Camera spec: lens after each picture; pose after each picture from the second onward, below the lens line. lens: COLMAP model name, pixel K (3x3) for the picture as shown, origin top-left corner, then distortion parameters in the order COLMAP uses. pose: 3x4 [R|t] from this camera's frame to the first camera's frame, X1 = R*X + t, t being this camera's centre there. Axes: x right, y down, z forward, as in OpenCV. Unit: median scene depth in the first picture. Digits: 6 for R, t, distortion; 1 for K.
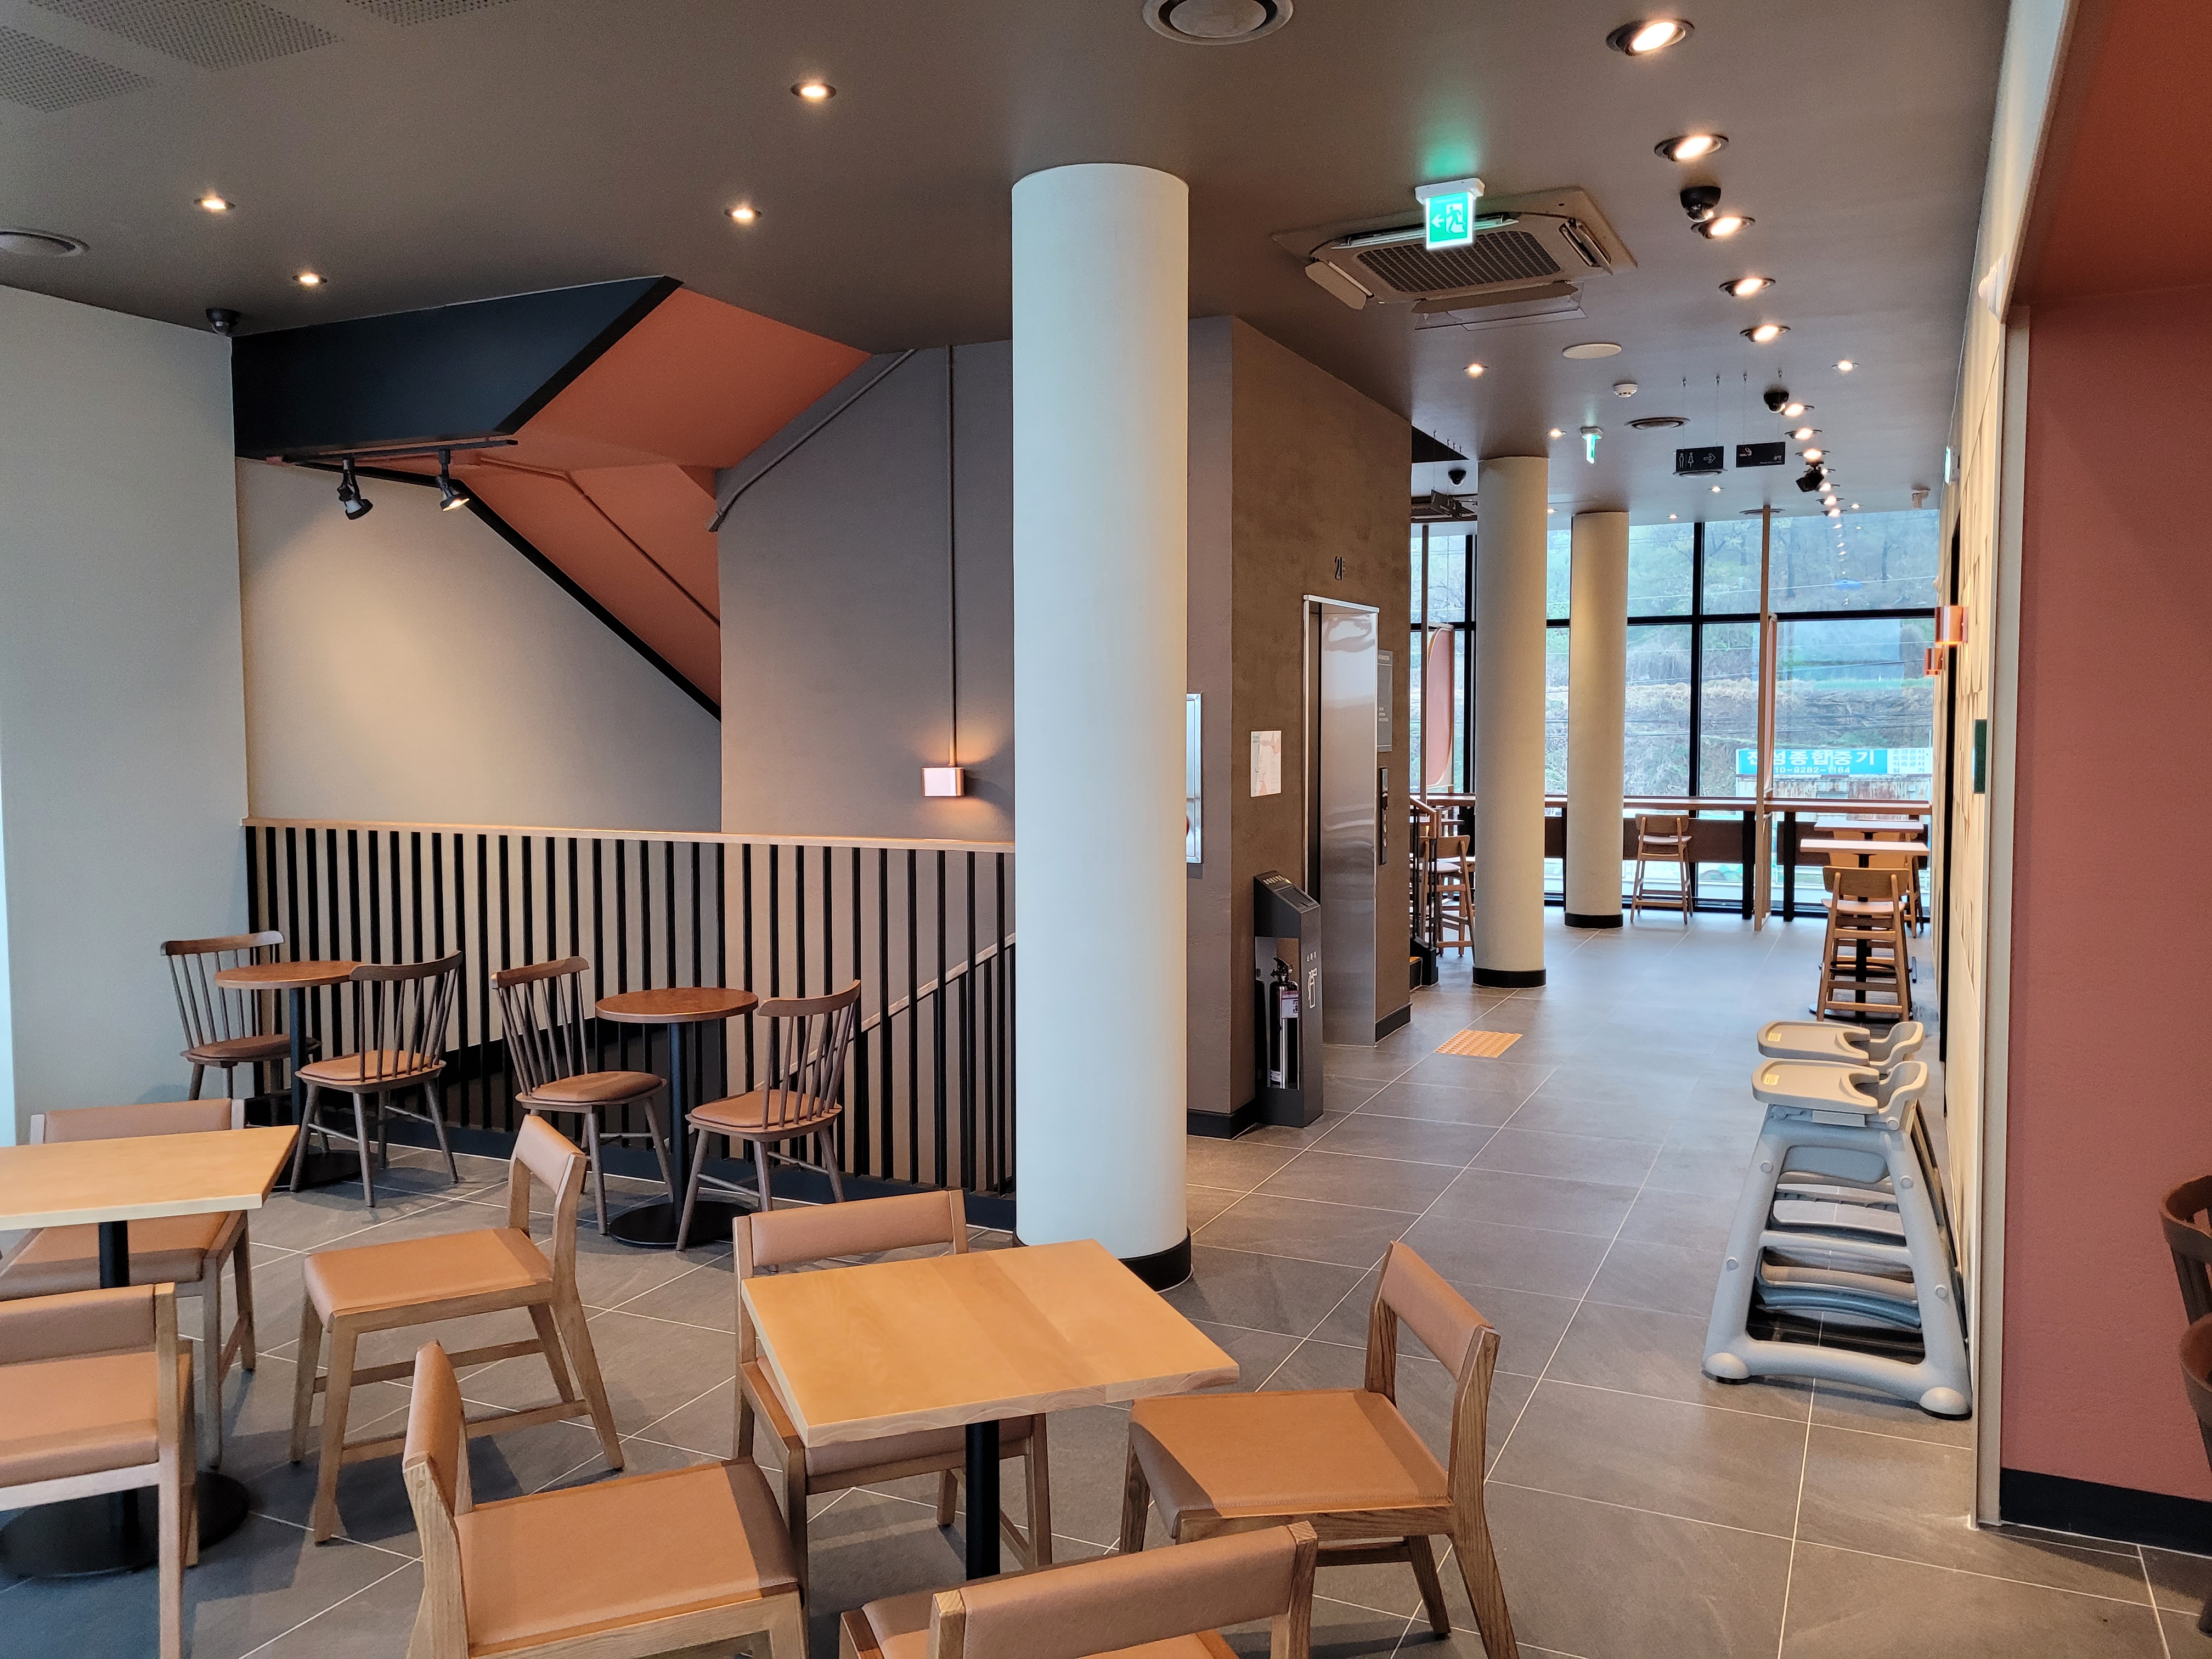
lens RADIAL K [[1697.5, 0, 1110.9], [0, 1697.5, 848.1], [0, 0, 1]] dist [0.067034, -0.006040]
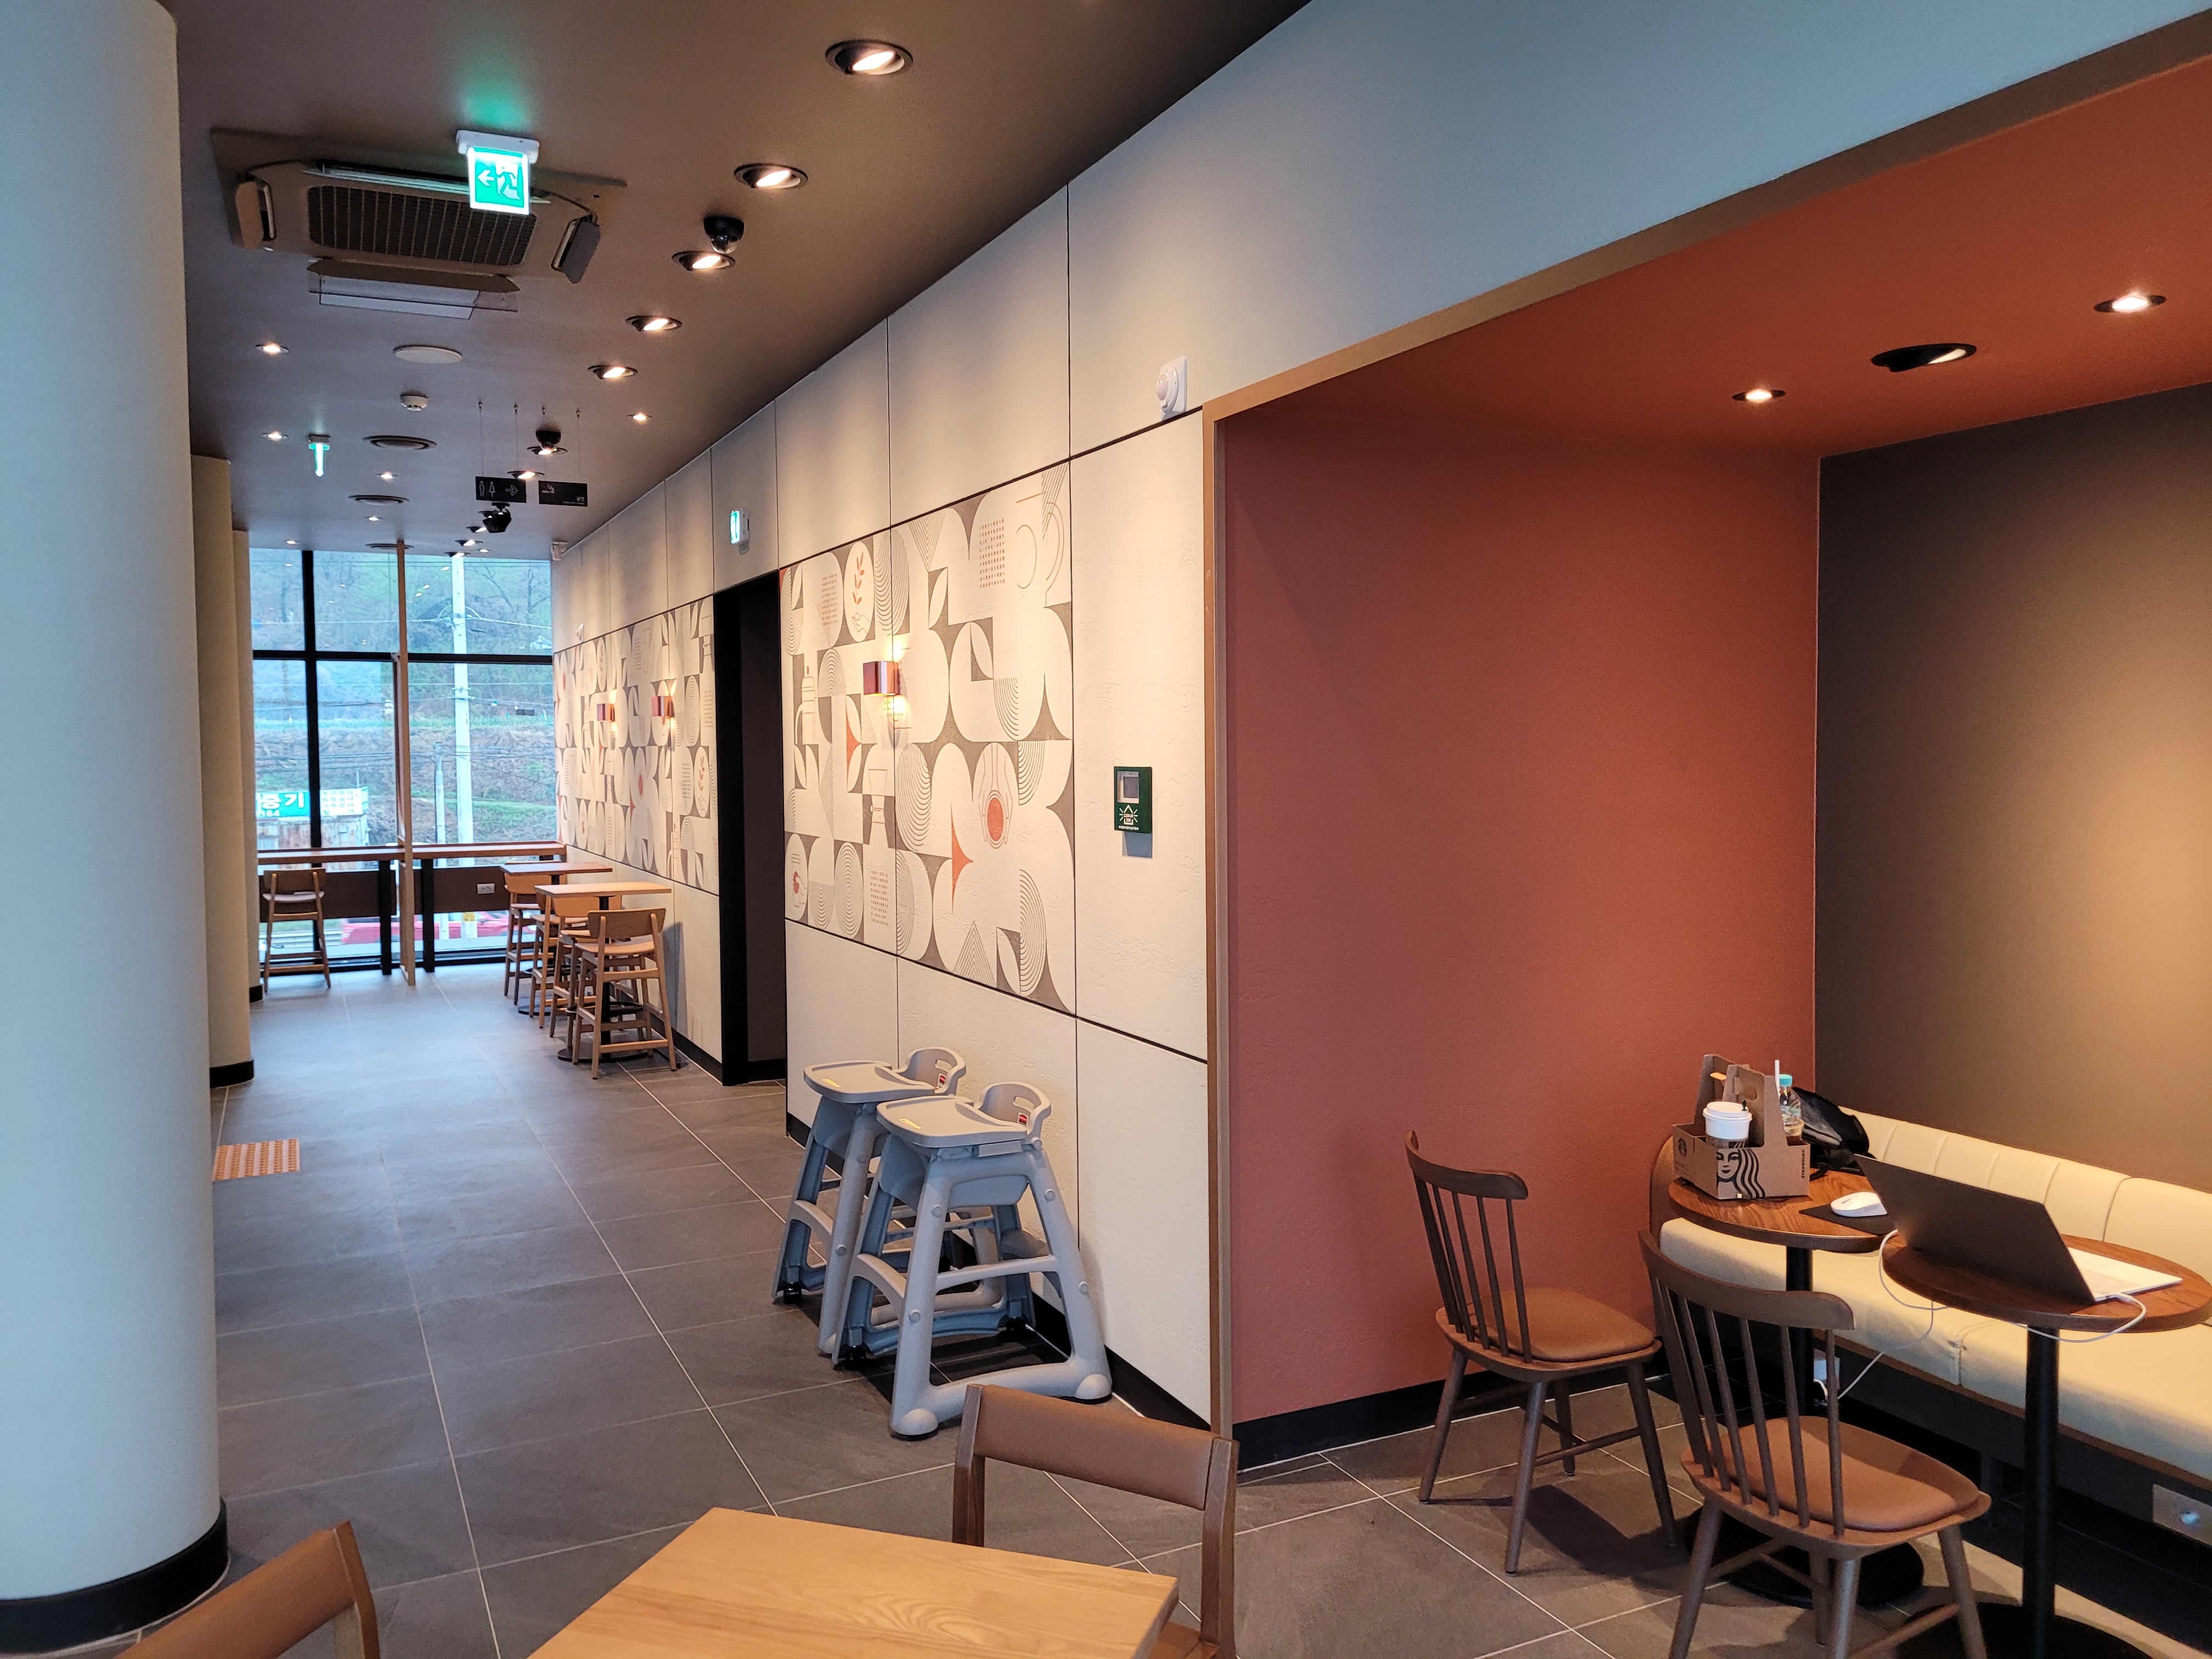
lens RADIAL K [[1697.5, 0, 1107.8], [0, 1697.5, 842.9], [0, 0, 1]] dist [0.067034, -0.006040]
pose [[0.640108, -0.046619, 0.766870, -0.107635], [0.067293, 0.997723, 0.004483, -0.009573], [-0.765333, 0.048735, 0.641787, 0.093188]]
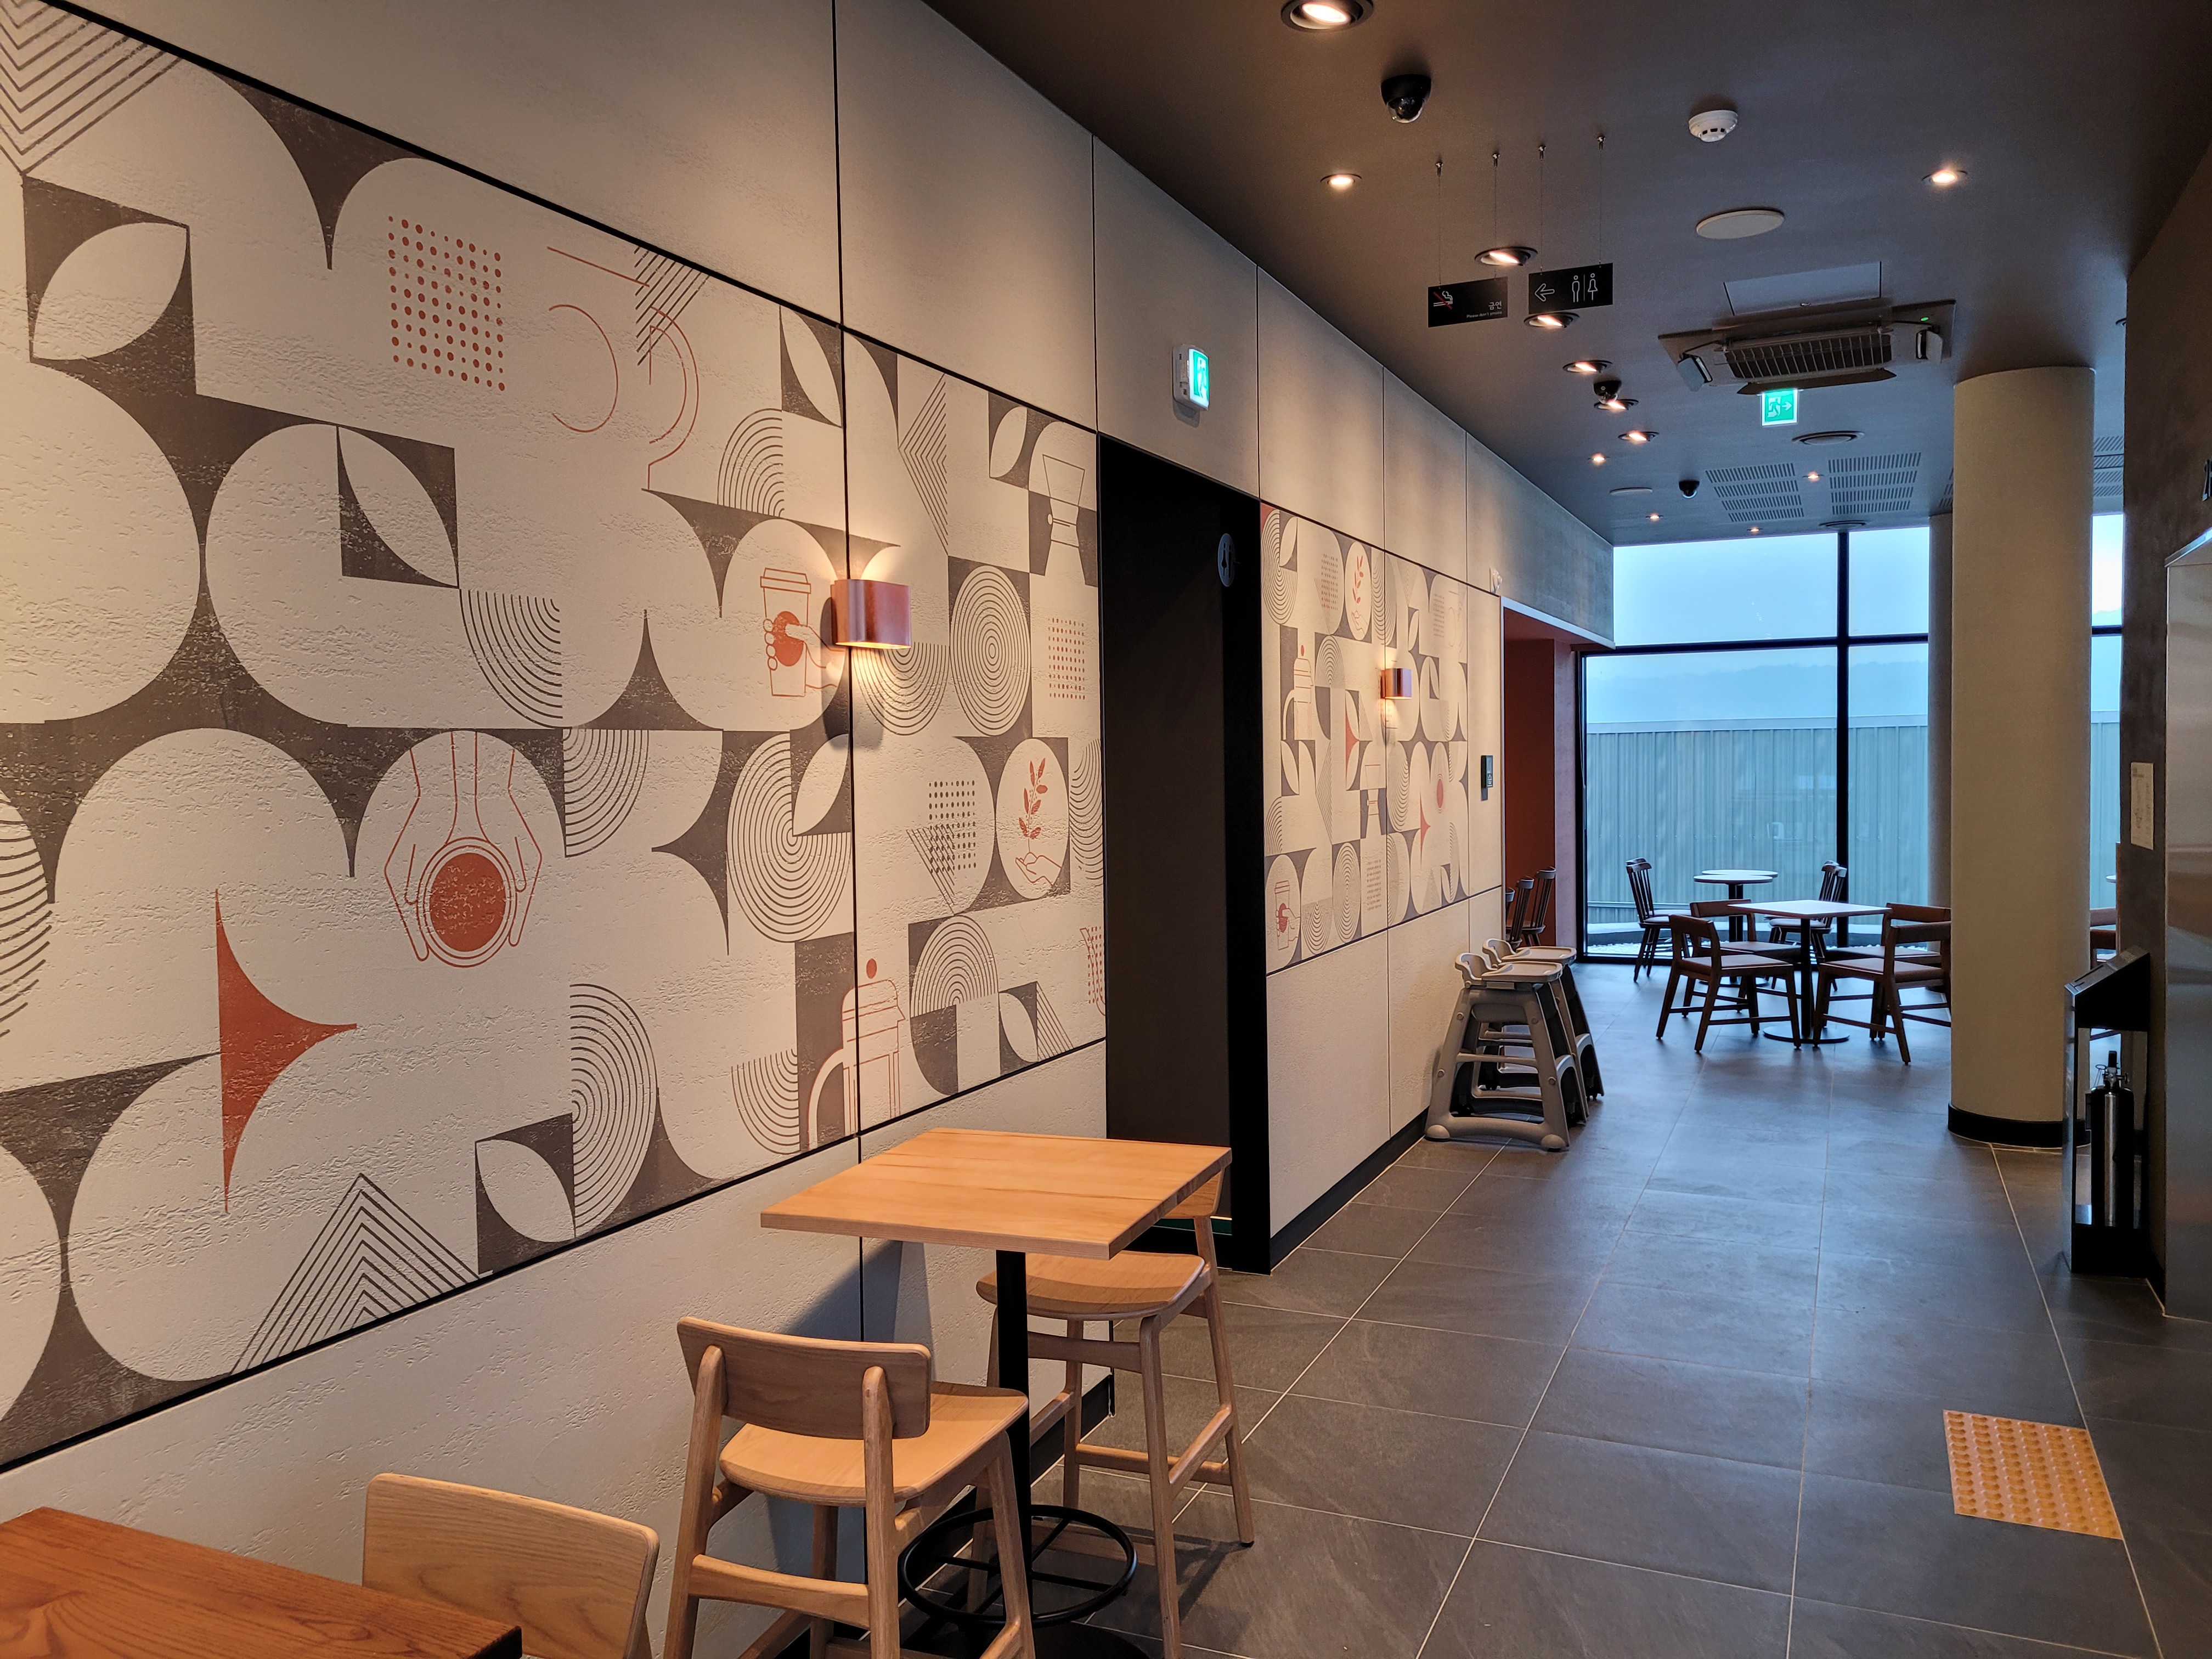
lens RADIAL K [[1697.5, 0, 1105.9], [0, 1697.5, 808.1], [0, 0, 1]] dist [0.067034, -0.006040]
pose [[-0.999840, 0.008011, -0.016017, 0.285588], [0.006140, 0.993506, 0.113618, -0.074612], [0.016824, 0.113501, -0.993395, 0.912482]]
